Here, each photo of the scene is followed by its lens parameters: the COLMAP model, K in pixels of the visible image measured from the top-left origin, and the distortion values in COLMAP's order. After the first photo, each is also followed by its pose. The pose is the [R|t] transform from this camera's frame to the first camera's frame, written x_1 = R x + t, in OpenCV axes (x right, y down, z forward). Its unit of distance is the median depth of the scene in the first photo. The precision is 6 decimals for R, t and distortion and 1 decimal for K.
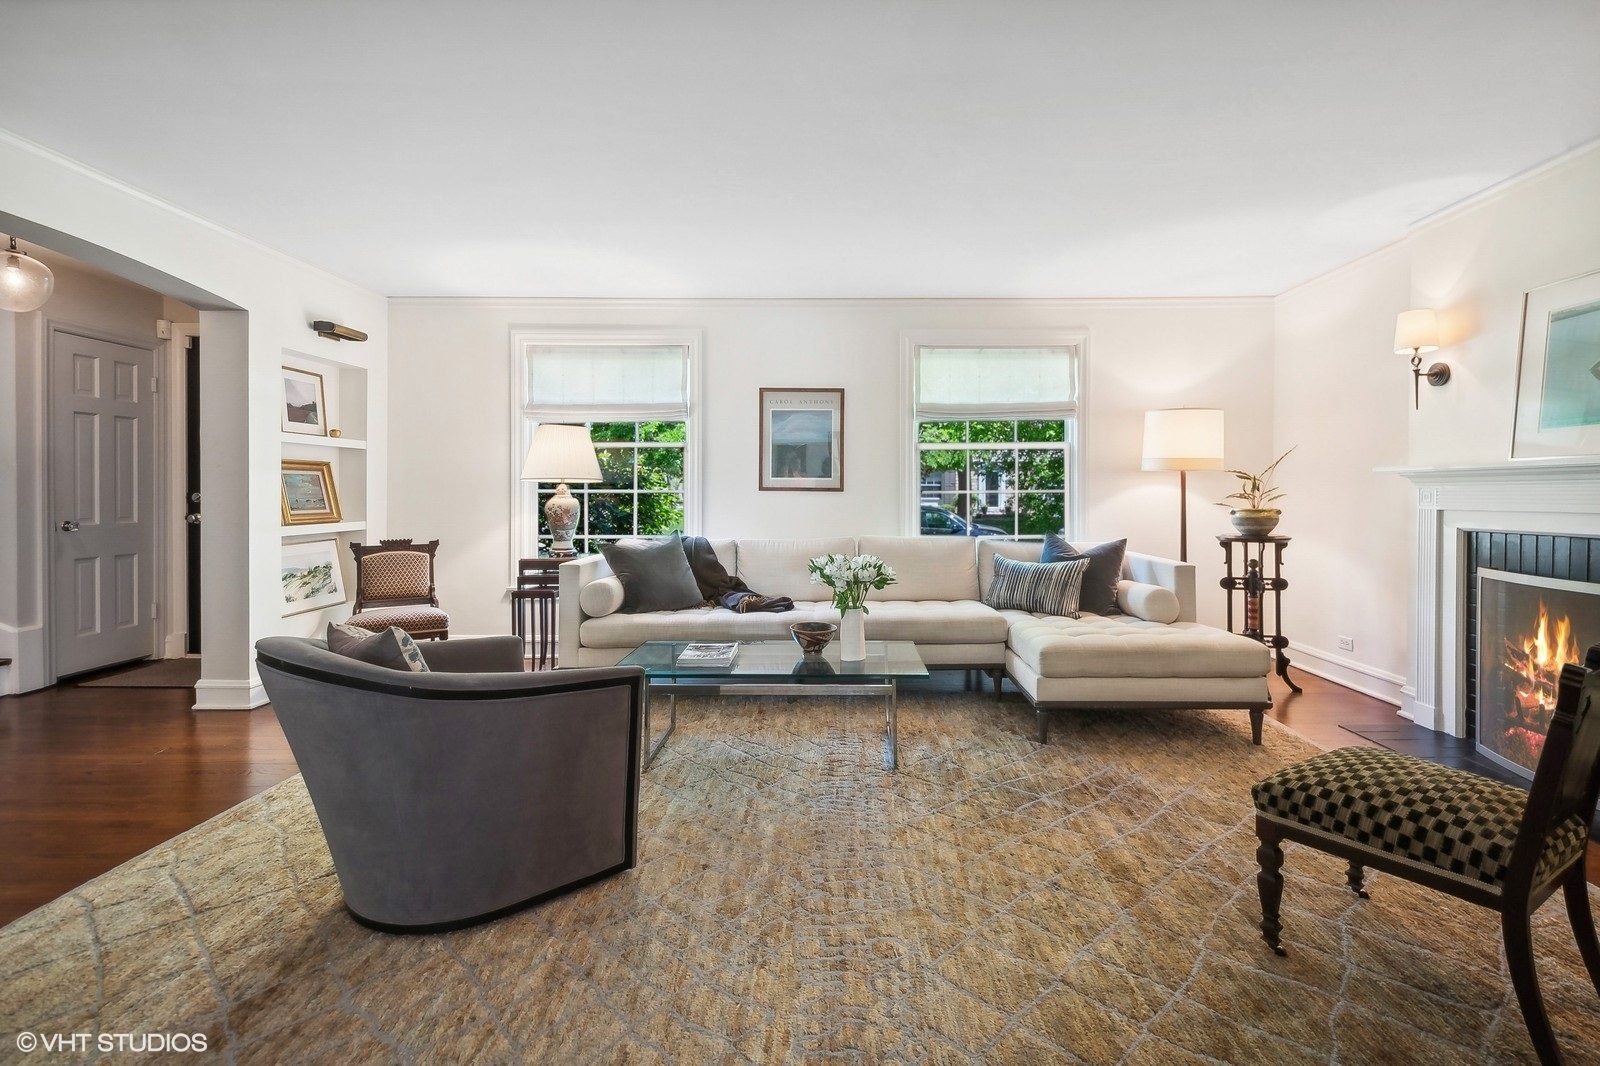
lens RADIAL K [[740.8, 0, 852.1], [0, 740.8, 495.8], [0, 0, 1]] dist [0.019506, -0.002522]
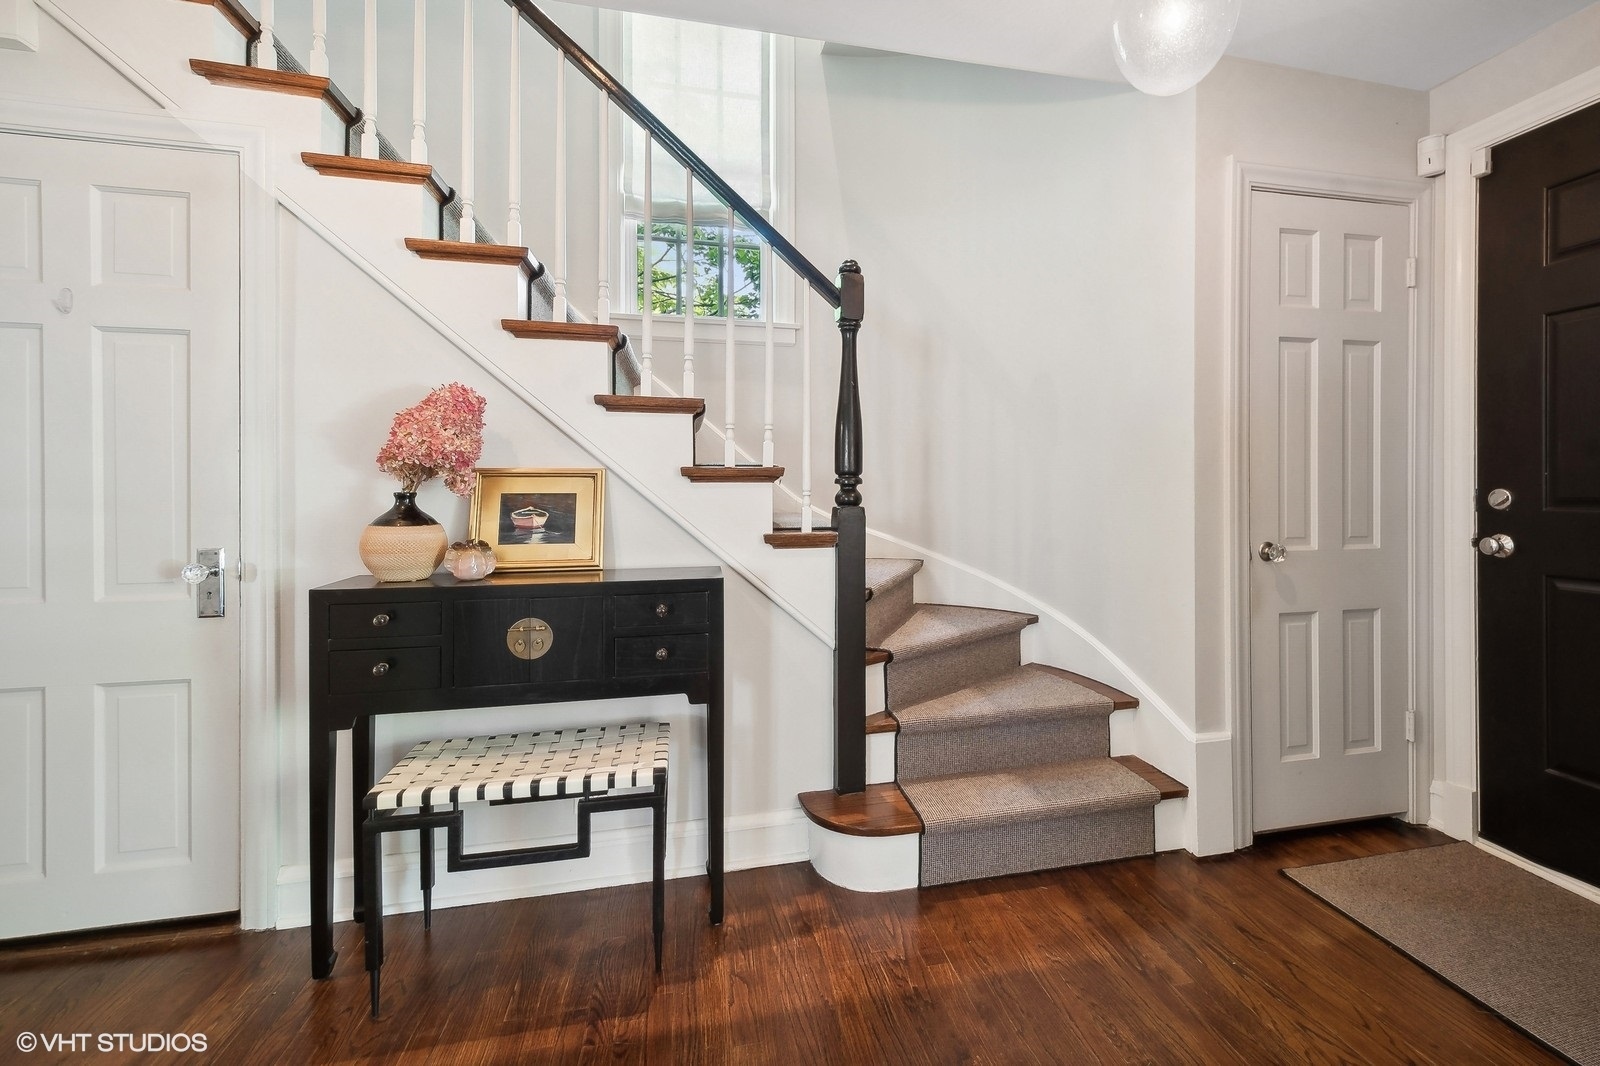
lens RADIAL K [[740.8, 0, 832.0], [0, 740.8, 489.7], [0, 0, 1]] dist [0.019506, -0.002522]
pose [[0.212349, 0.009198, -0.977151, -0.649517], [-0.000433, 0.999956, 0.009319, -0.009199], [0.977194, -0.001556, 0.212344, 0.644611]]
